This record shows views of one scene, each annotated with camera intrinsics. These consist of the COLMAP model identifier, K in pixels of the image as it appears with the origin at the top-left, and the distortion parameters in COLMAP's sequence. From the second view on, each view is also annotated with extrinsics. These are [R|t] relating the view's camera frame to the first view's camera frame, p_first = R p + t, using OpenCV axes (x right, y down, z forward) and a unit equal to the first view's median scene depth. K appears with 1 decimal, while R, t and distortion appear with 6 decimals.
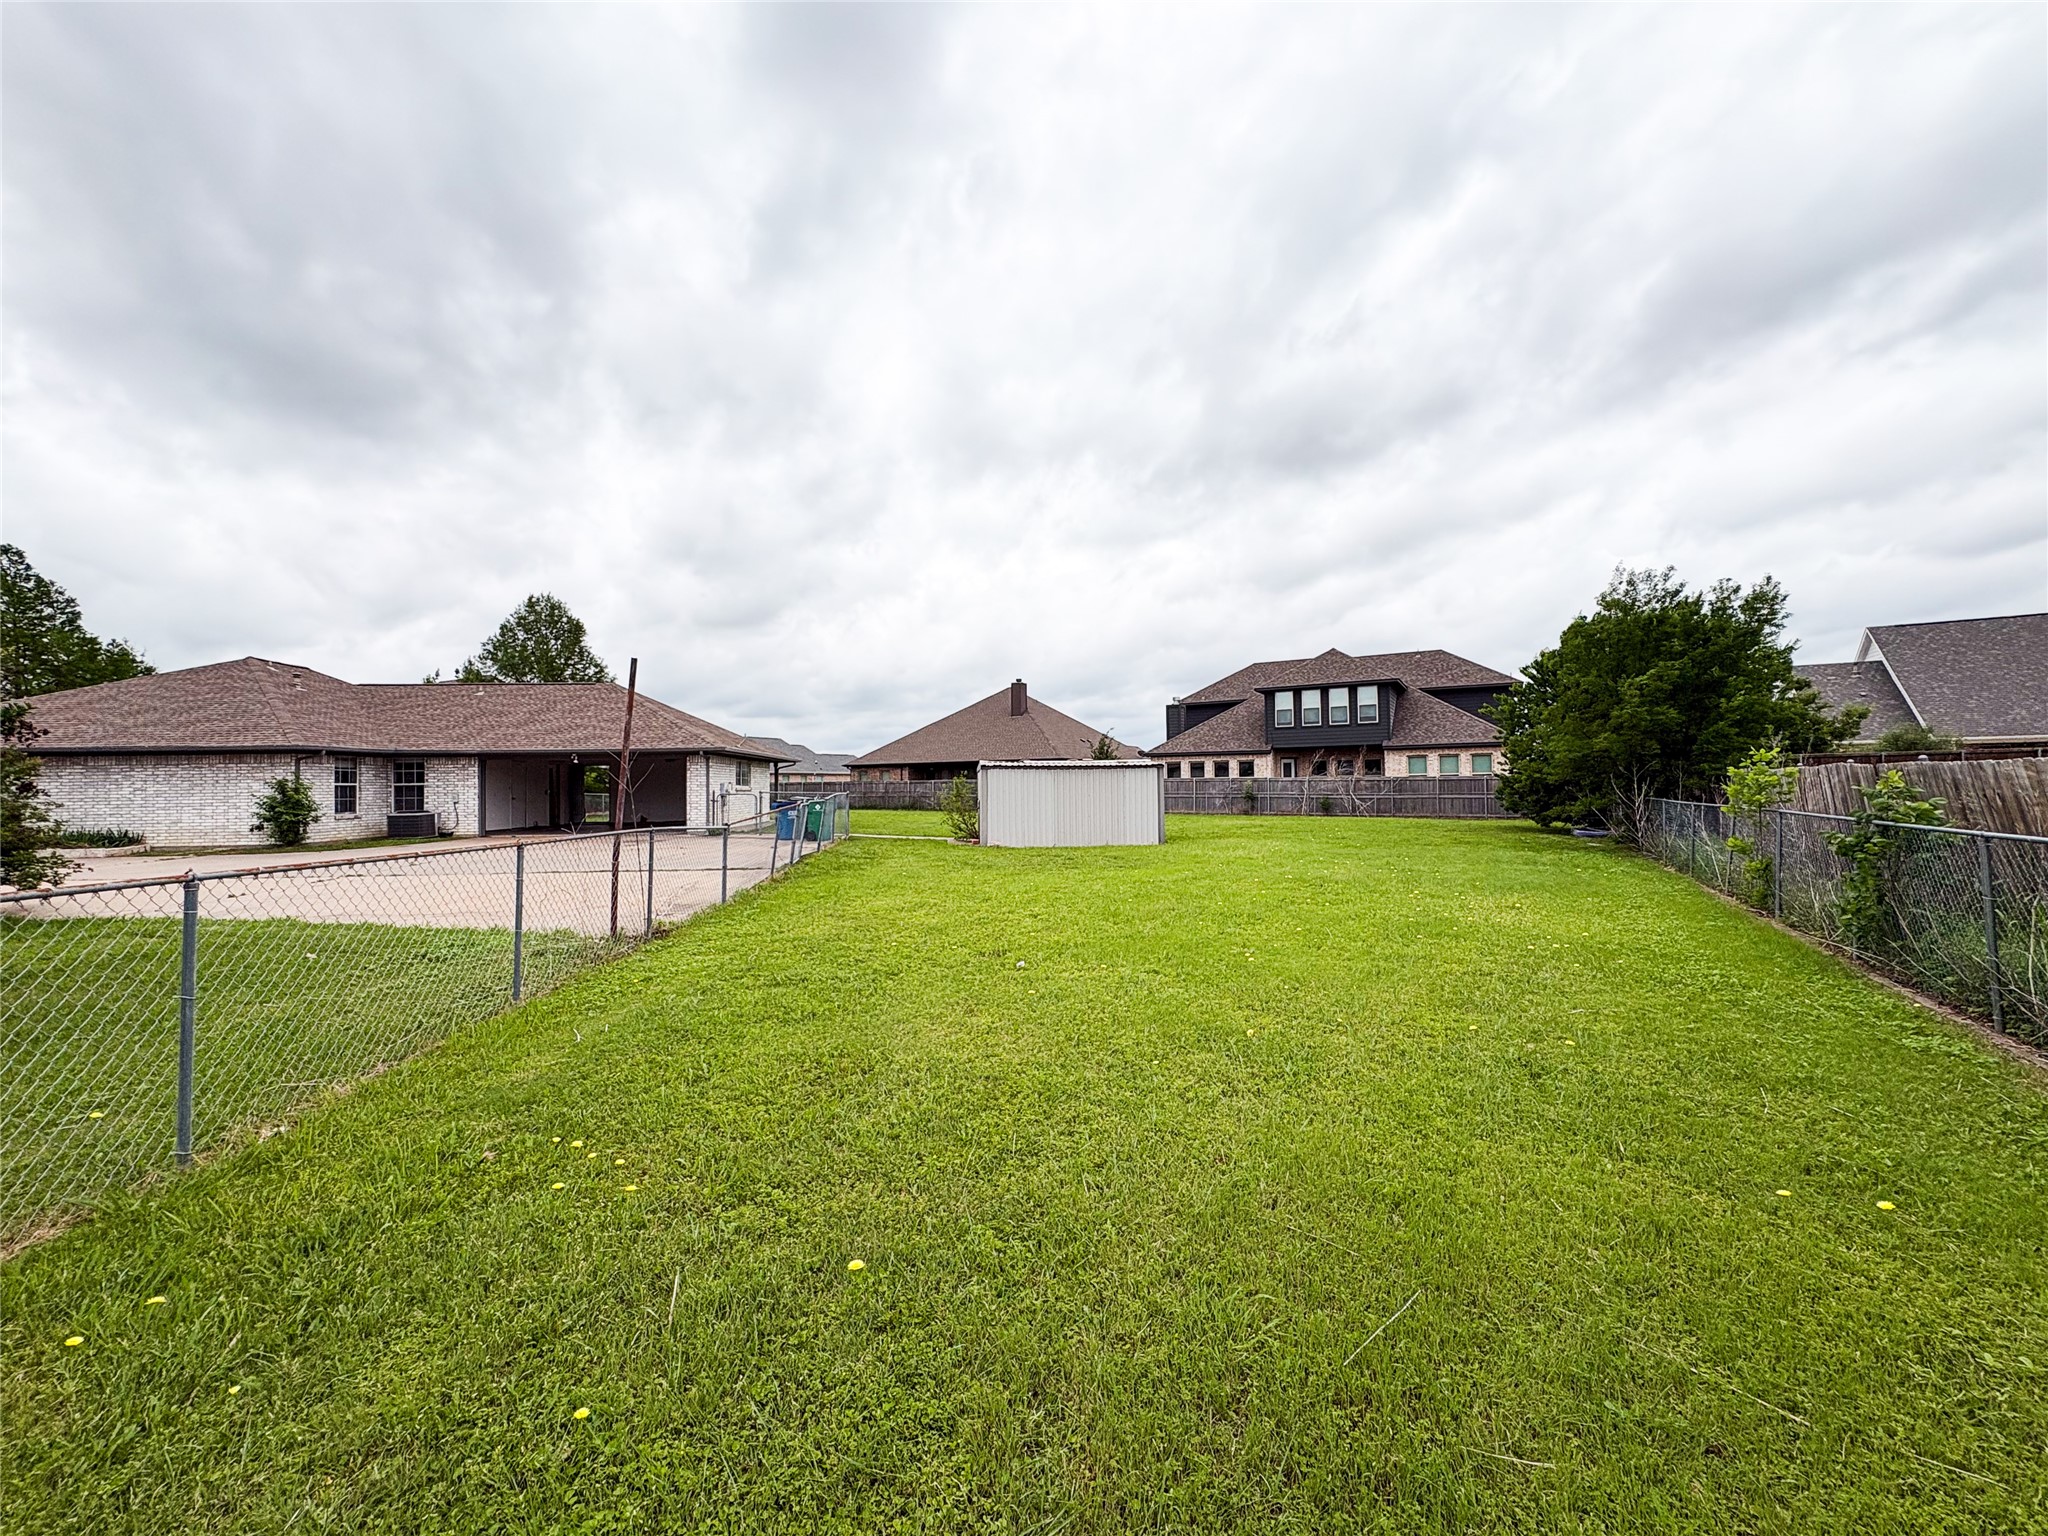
lens RADIAL K [[814.7, 0, 1027.5], [0, 814.7, 765.6], [0, 0, 1]] dist [-0.003088, 0.000041]
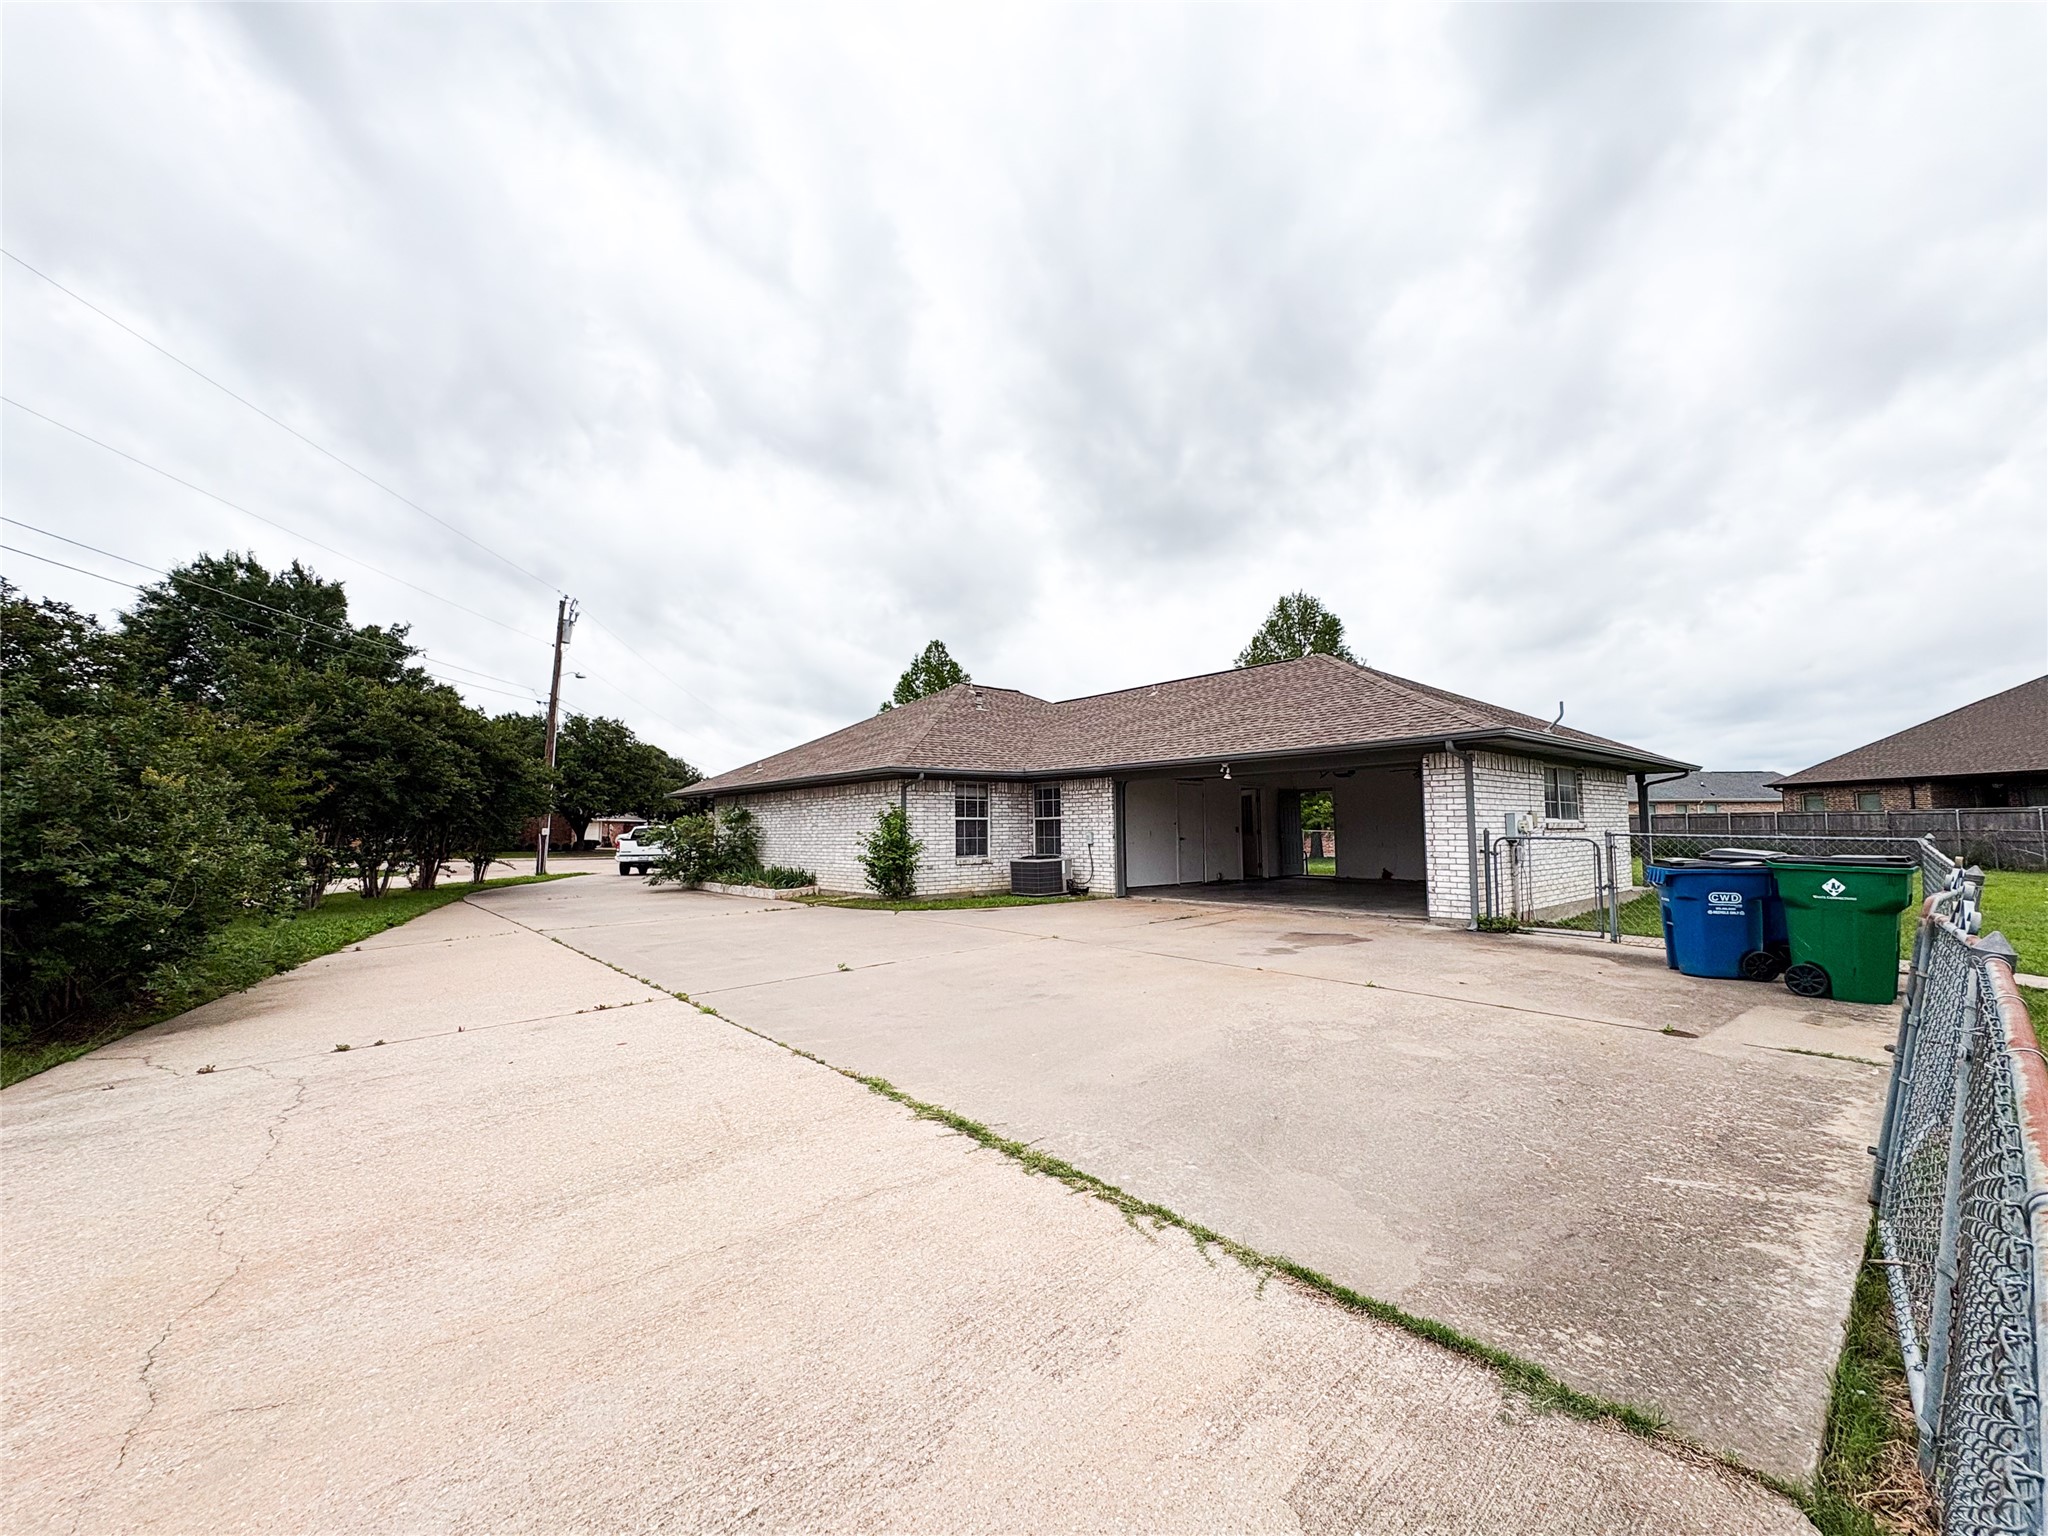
lens RADIAL K [[814.7, 0, 1025.2], [0, 814.7, 760.2], [0, 0, 1]] dist [-0.003088, 0.000041]
pose [[0.590997, -0.062031, -0.804285, -0.178053], [0.022019, 0.997908, -0.060785, 0.014960], [0.806373, 0.018214, 0.591127, 0.546317]]
